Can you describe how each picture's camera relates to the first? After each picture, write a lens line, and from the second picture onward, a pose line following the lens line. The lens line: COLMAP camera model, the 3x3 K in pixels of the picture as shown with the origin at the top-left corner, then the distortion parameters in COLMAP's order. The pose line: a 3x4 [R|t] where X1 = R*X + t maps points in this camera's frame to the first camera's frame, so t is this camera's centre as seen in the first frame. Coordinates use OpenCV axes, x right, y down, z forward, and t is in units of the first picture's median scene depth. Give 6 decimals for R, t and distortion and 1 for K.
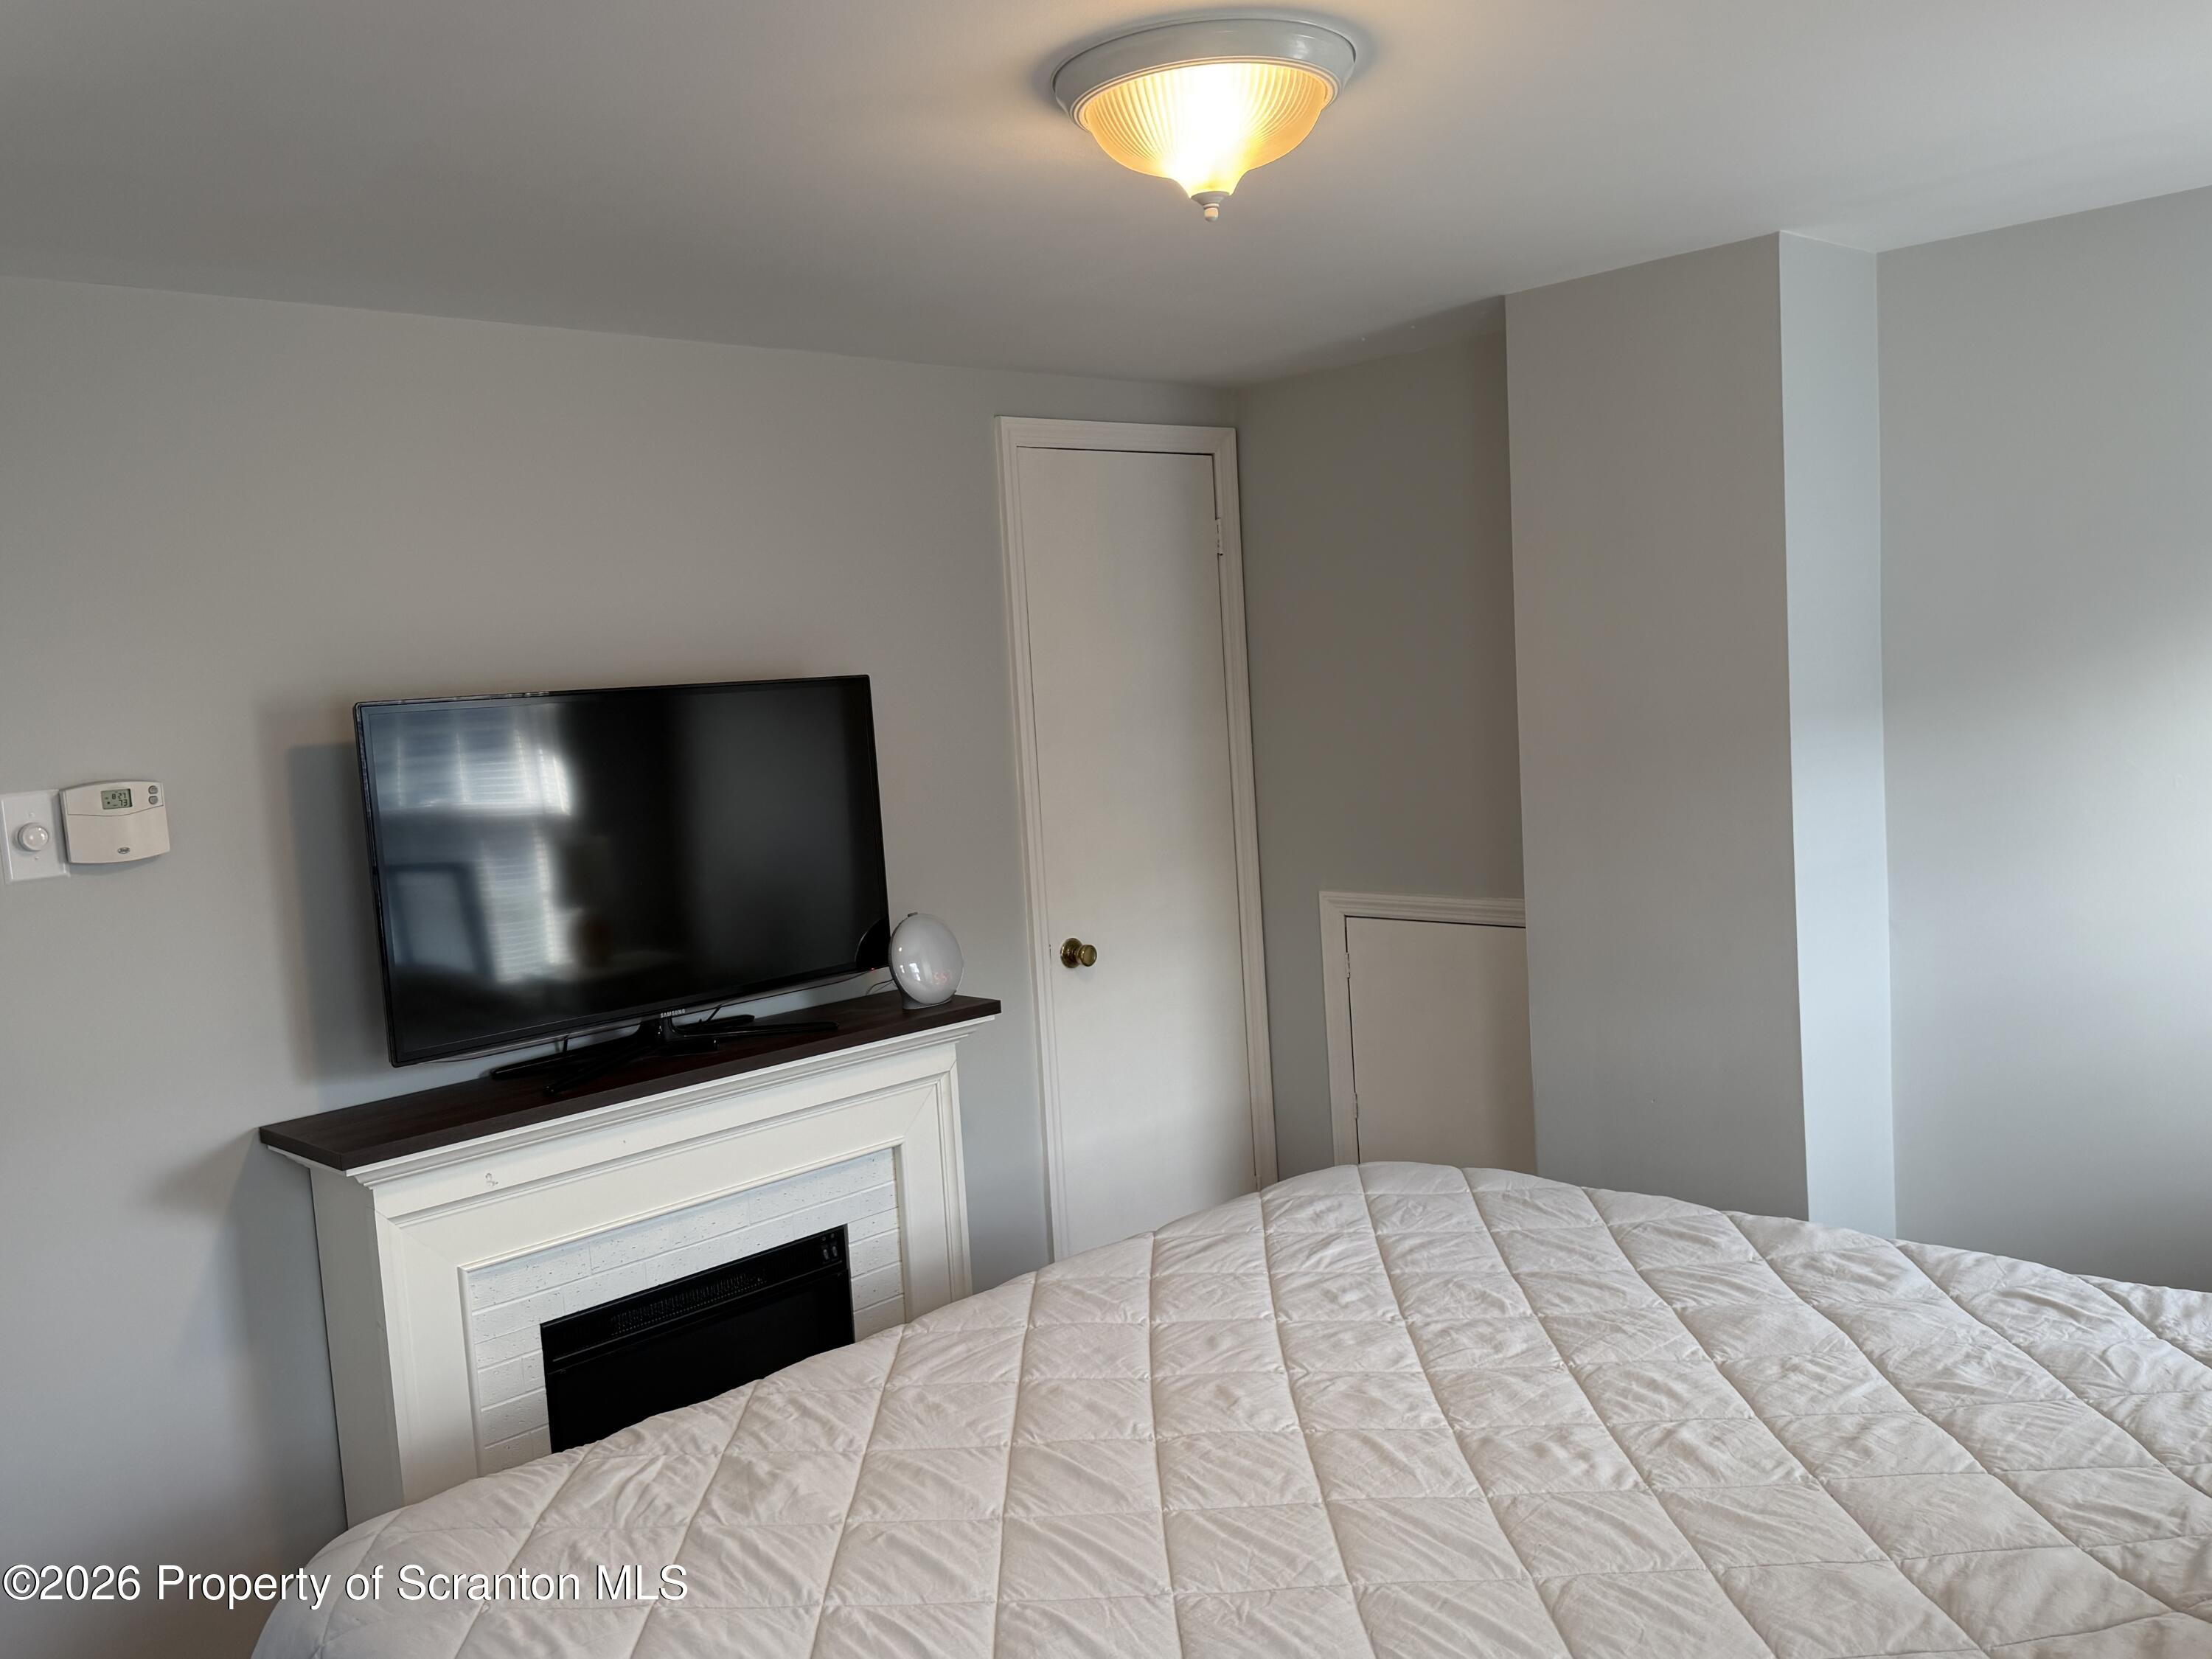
lens RADIAL K [[1801.0, 0, 1106.4], [0, 1801.0, 834.1], [0, 0, 1]] dist [0.100125, -0.168992]
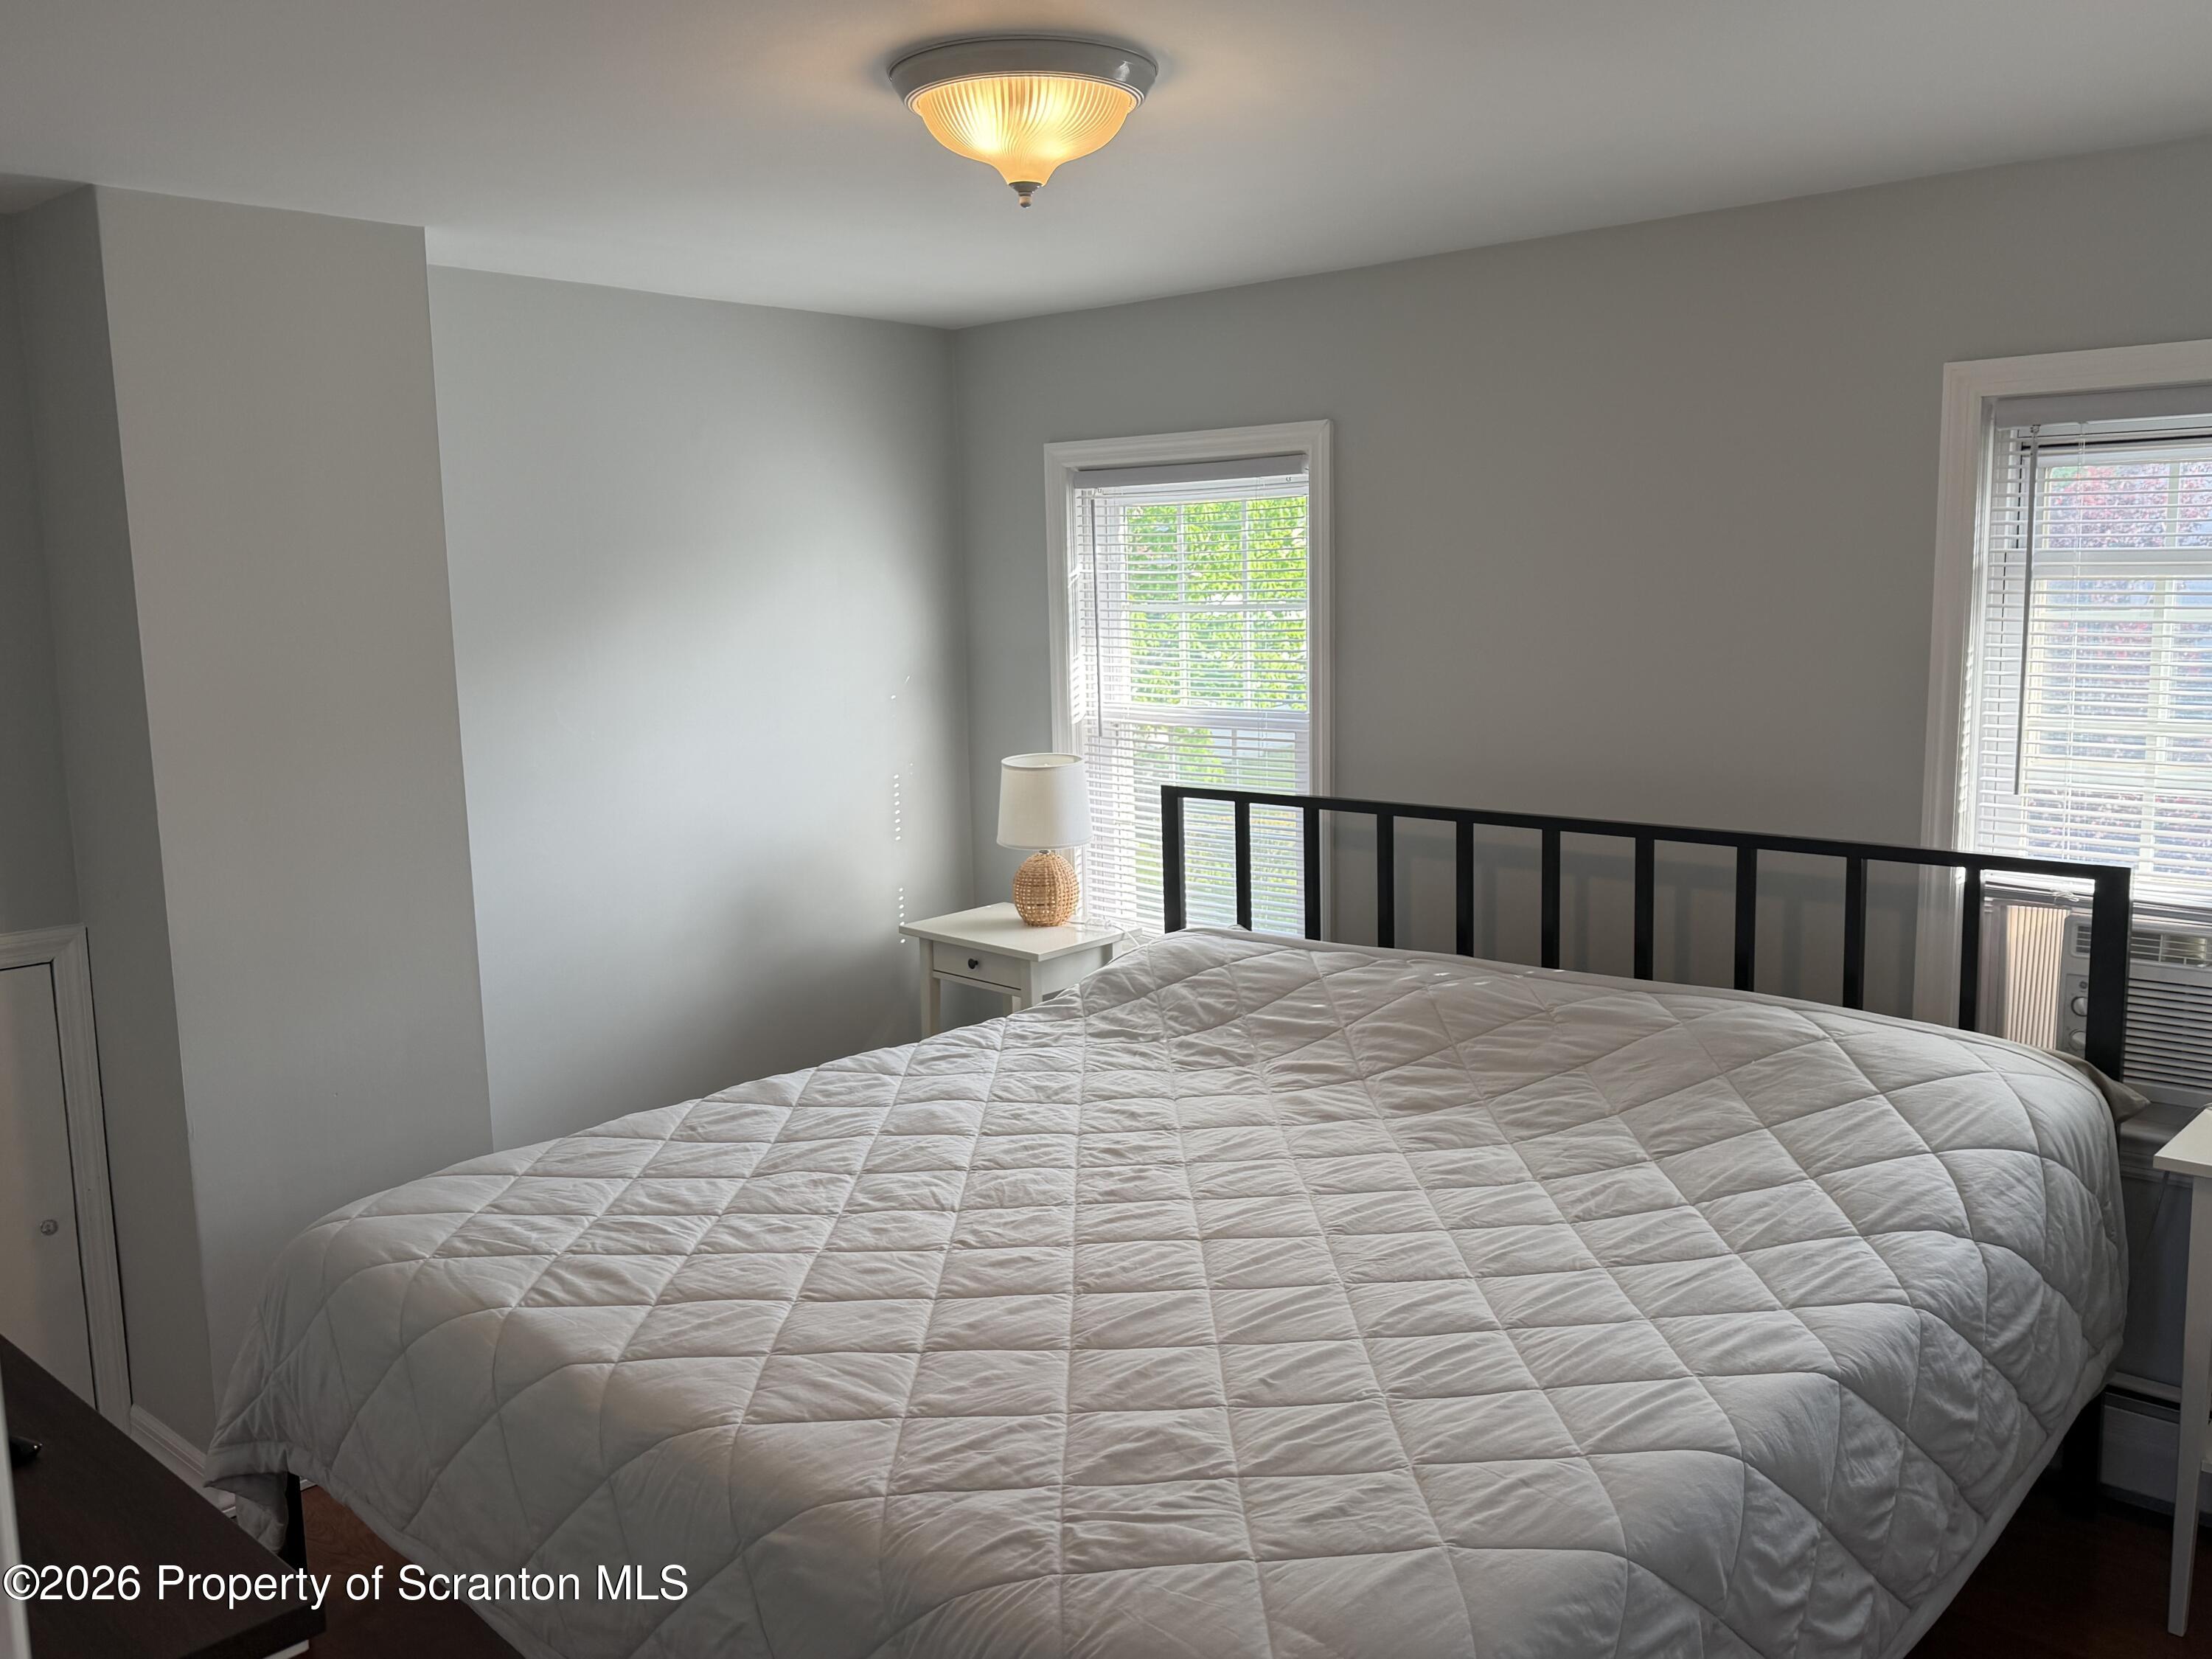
lens RADIAL K [[1801.0, 0, 1103.1], [0, 1801.0, 828.5], [0, 0, 1]] dist [0.100125, -0.168992]
pose [[-0.047172, -0.080080, 0.995672, -1.000178], [0.097924, 0.991609, 0.084392, -0.052735], [-0.994075, 0.101482, -0.038934, 0.898829]]
